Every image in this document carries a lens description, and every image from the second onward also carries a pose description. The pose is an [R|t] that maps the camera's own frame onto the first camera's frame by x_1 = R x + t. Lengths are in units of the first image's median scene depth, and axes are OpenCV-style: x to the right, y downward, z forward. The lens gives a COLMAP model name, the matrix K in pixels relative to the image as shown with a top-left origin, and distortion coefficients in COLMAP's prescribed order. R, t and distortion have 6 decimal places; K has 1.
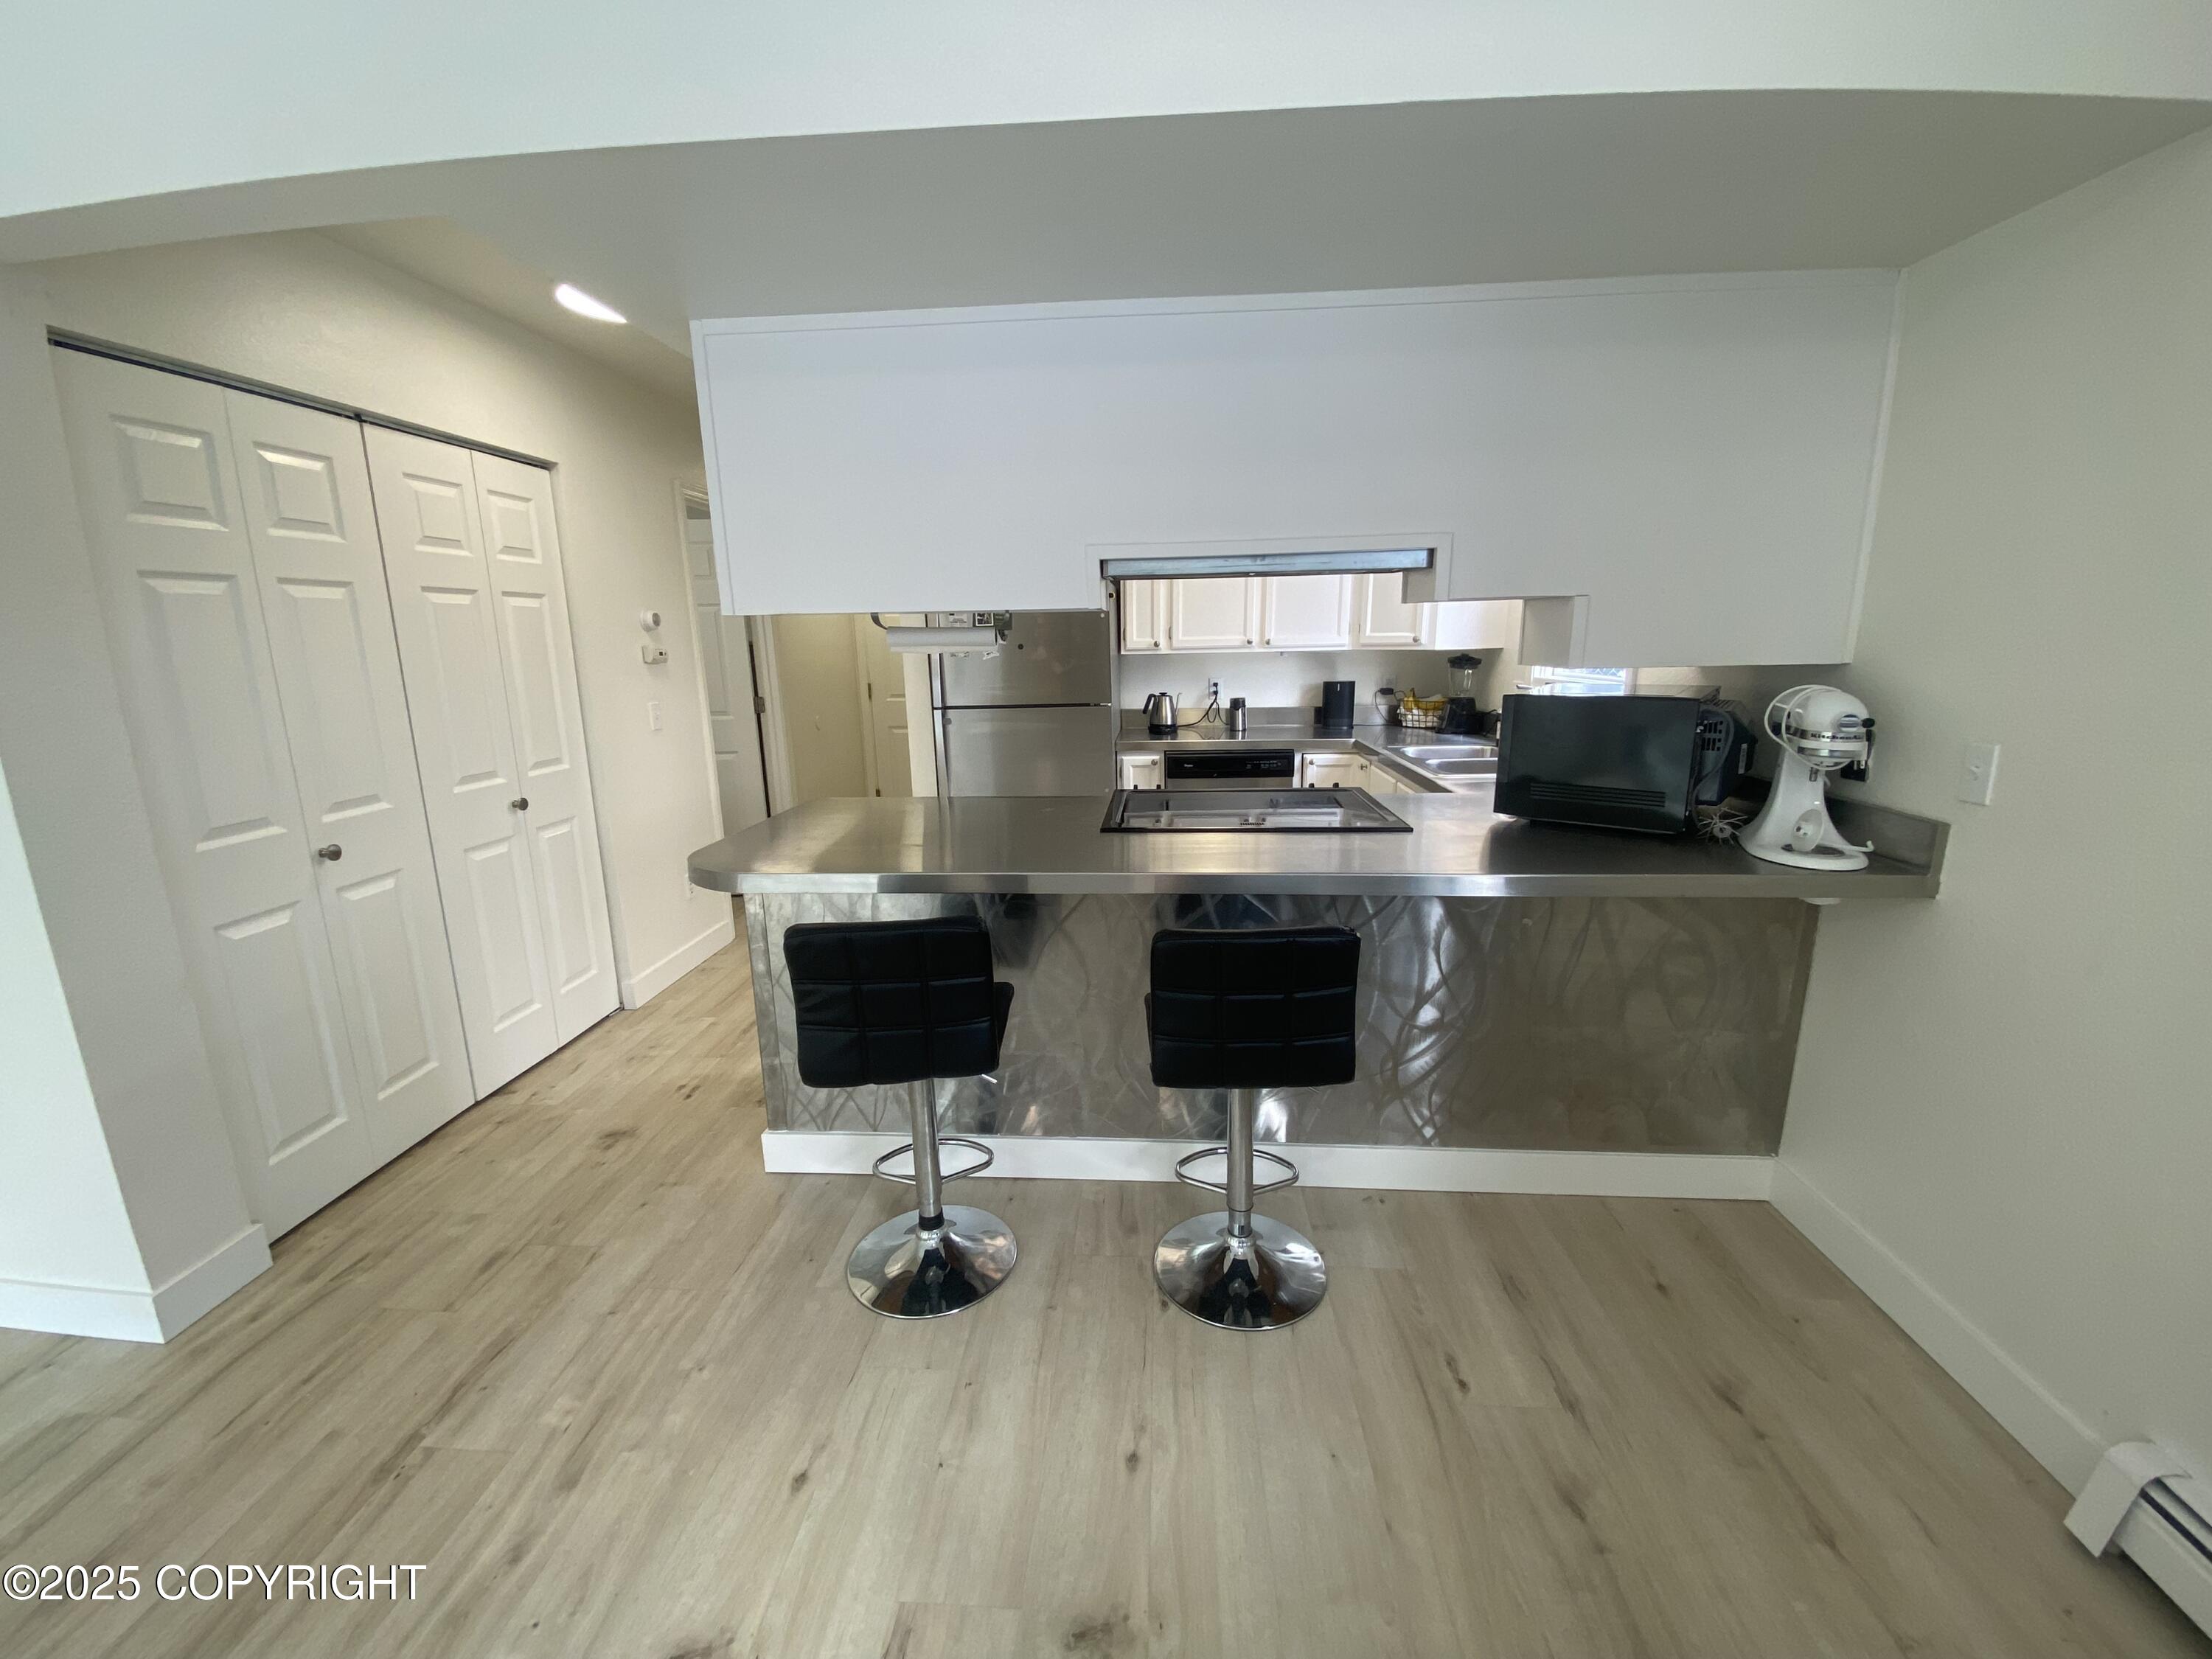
lens RADIAL K [[890.7, 0, 1098.8], [0, 890.7, 838.9], [0, 0, 1]] dist [0.023803, -0.024652]
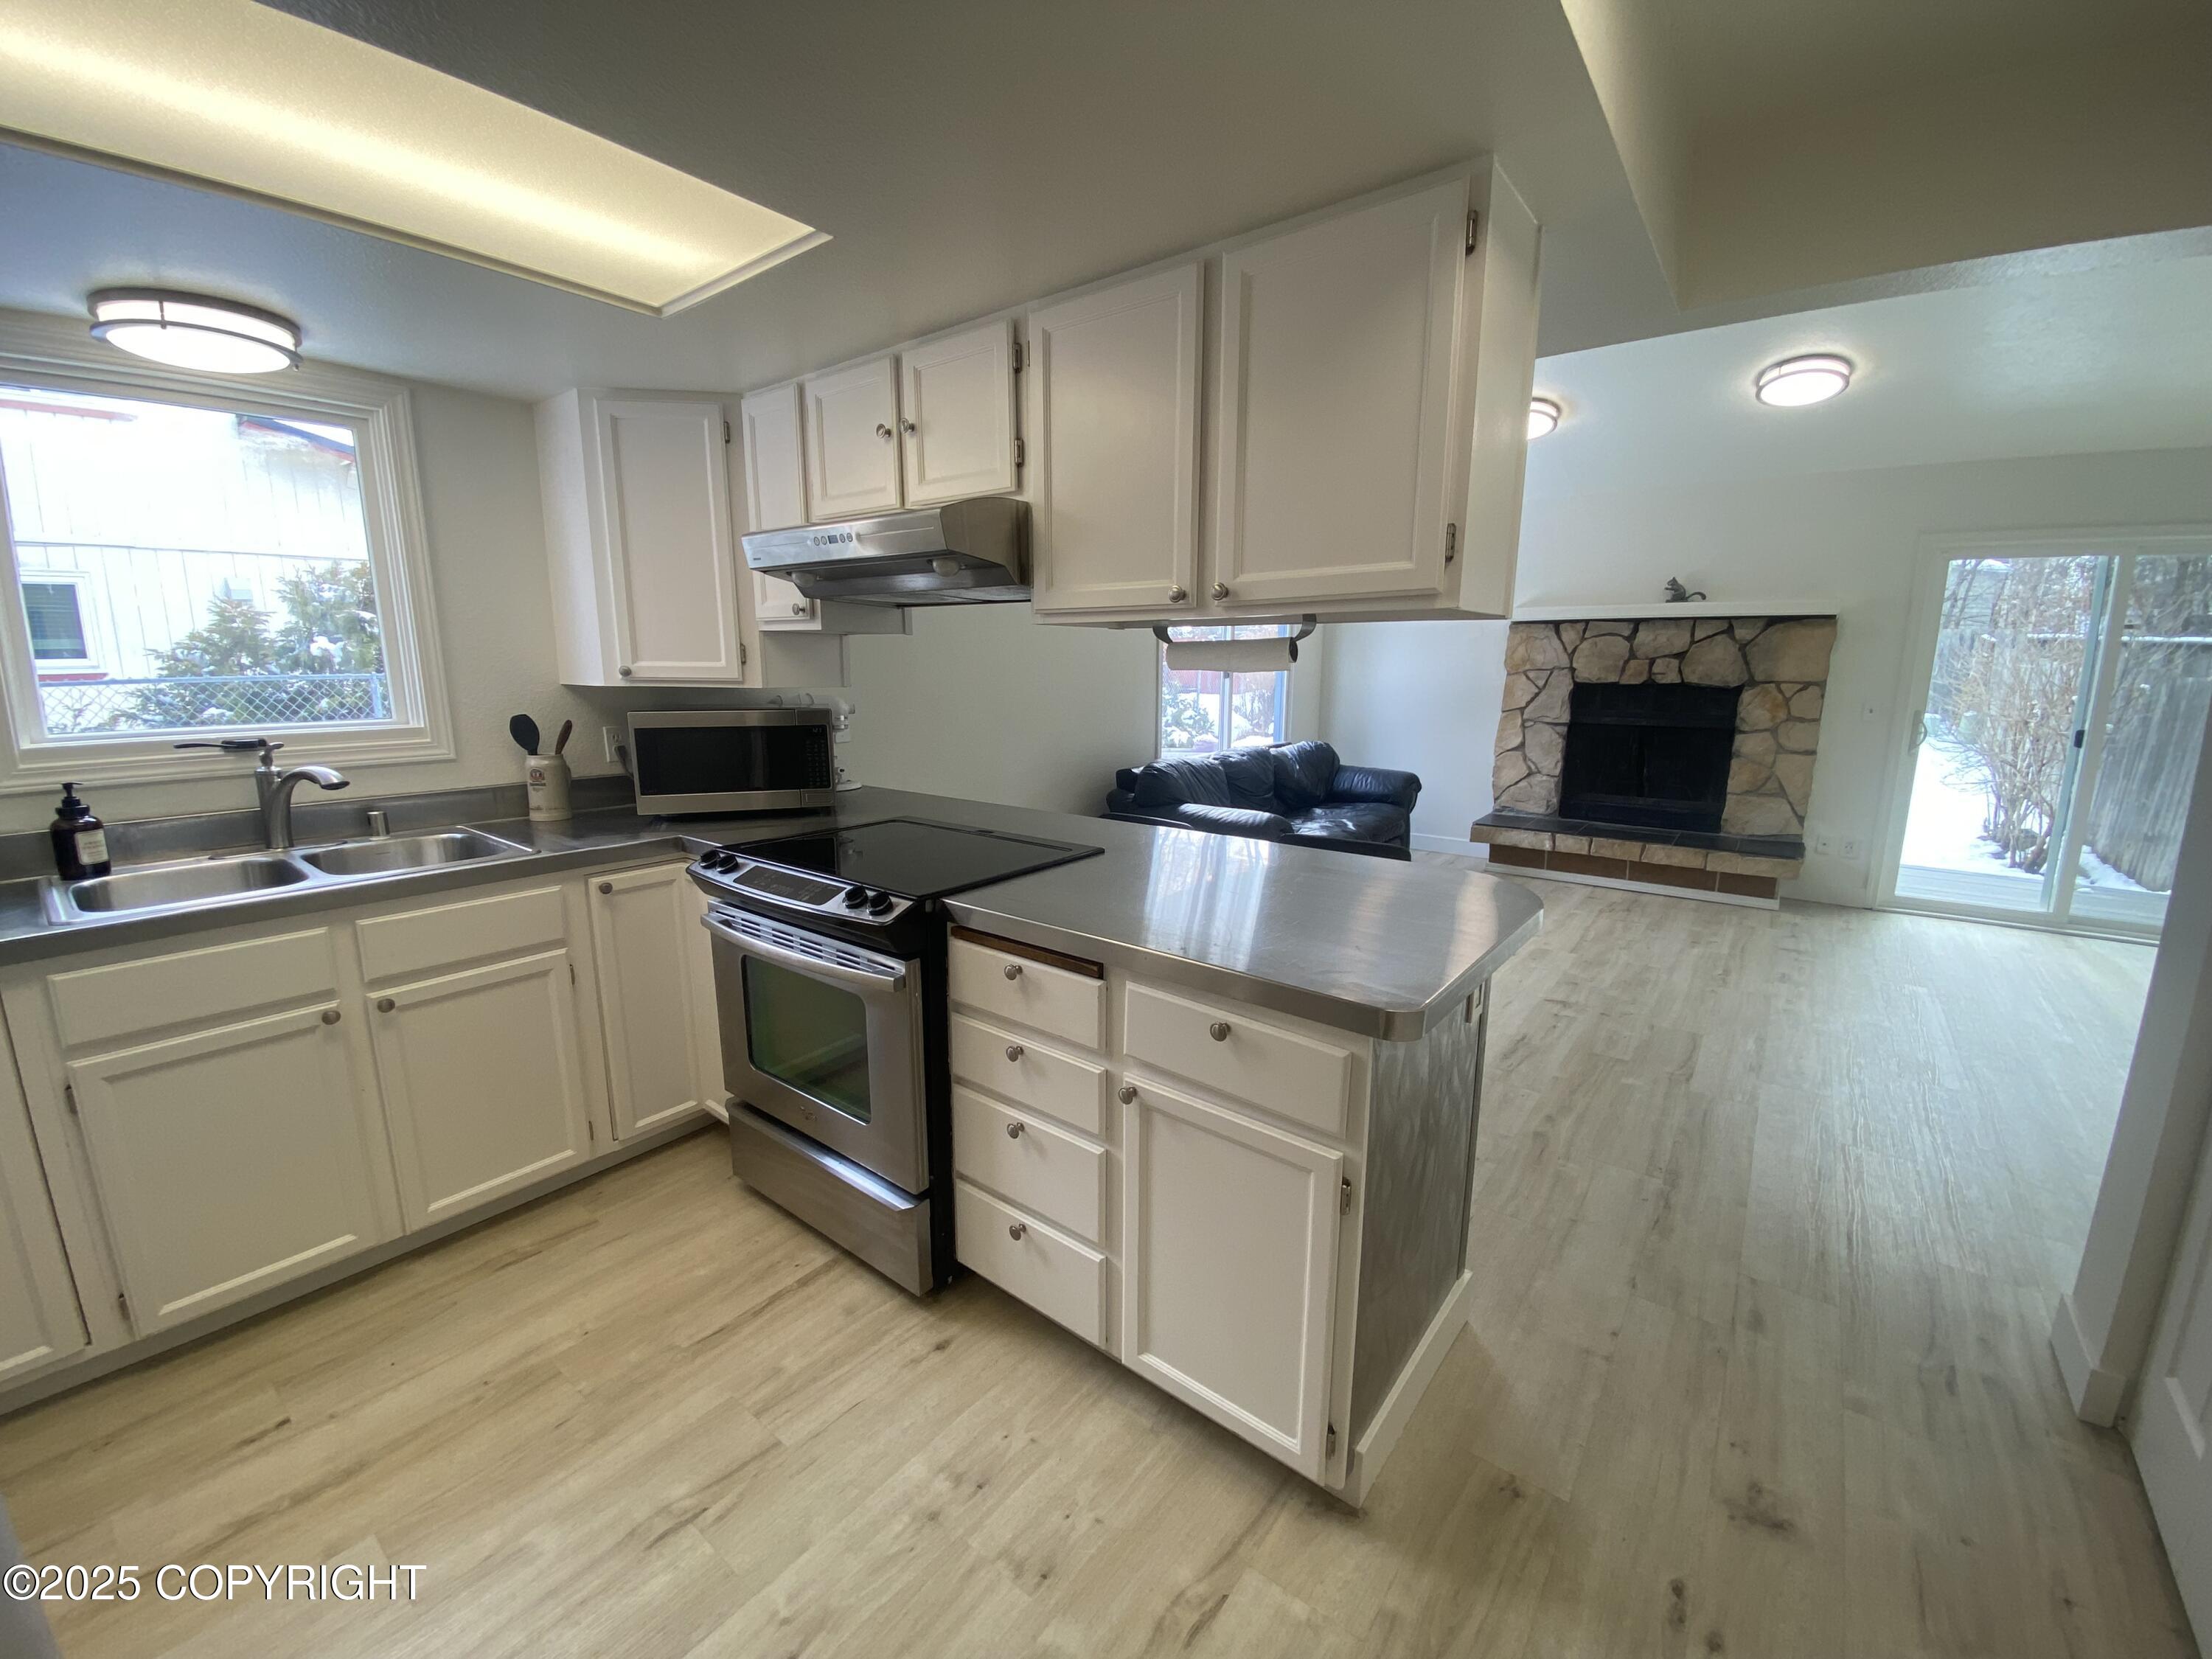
lens RADIAL K [[898.5, 0, 1113.3], [0, 898.5, 832.7], [0, 0, 1]] dist [0.023844, -0.020843]
pose [[-0.836731, -0.087186, 0.540629, -0.456647], [0.133733, 0.924820, 0.356122, -0.317714], [-0.531034, 0.370278, -0.762166, 1.460825]]
